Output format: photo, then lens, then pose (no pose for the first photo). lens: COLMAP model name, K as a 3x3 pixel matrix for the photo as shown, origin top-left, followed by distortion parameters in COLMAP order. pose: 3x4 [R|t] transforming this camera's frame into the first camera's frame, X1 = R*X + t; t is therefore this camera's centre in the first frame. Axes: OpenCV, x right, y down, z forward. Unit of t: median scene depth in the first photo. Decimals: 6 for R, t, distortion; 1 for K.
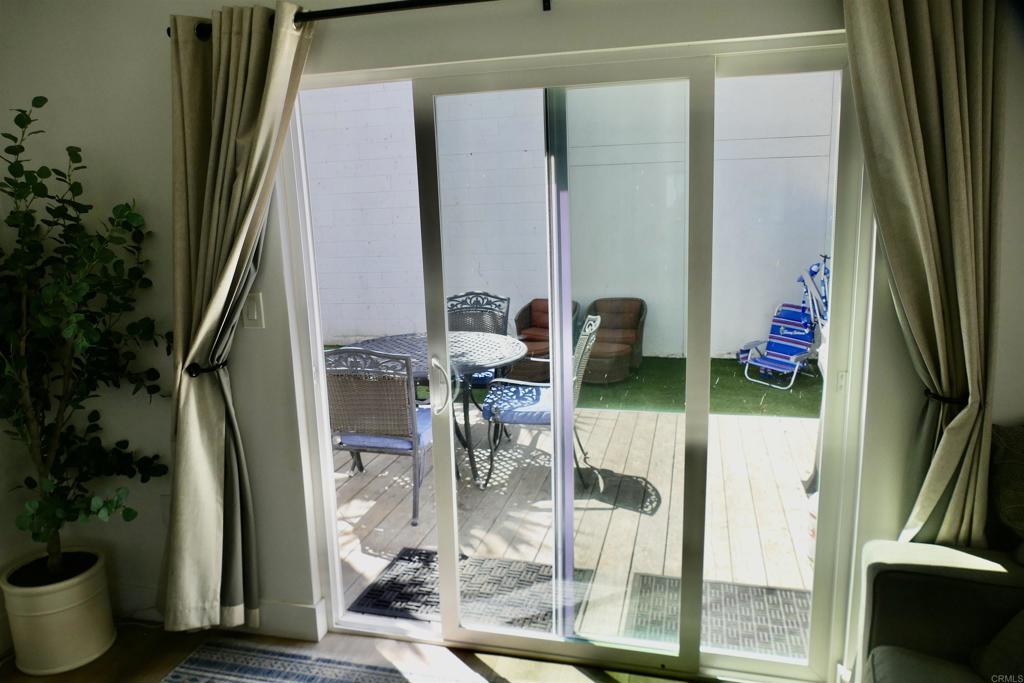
lens RADIAL K [[722.2, 0, 503.3], [0, 722.2, 341.9], [0, 0, 1]] dist [-0.012240, -0.006436]
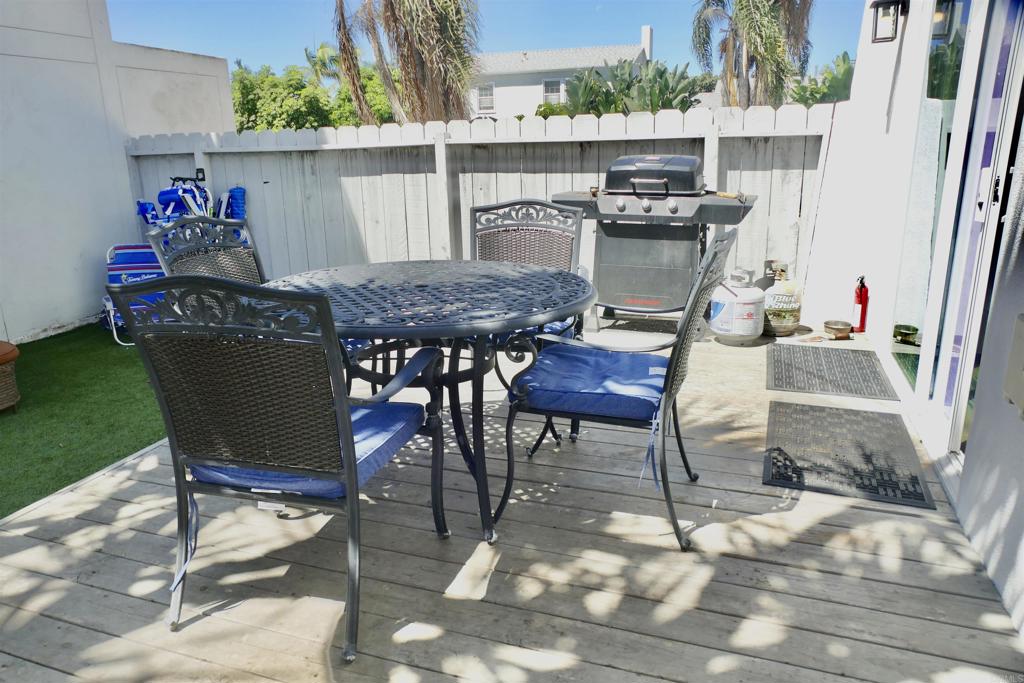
lens RADIAL K [[722.2, 0, 510.4], [0, 722.2, 341.5], [0, 0, 1]] dist [-0.012240, -0.006436]
pose [[0.087125, -0.240971, 0.966614, -0.742628], [0.187371, 0.956950, 0.221673, -0.090443], [-0.978418, 0.161802, 0.128525, 0.922376]]
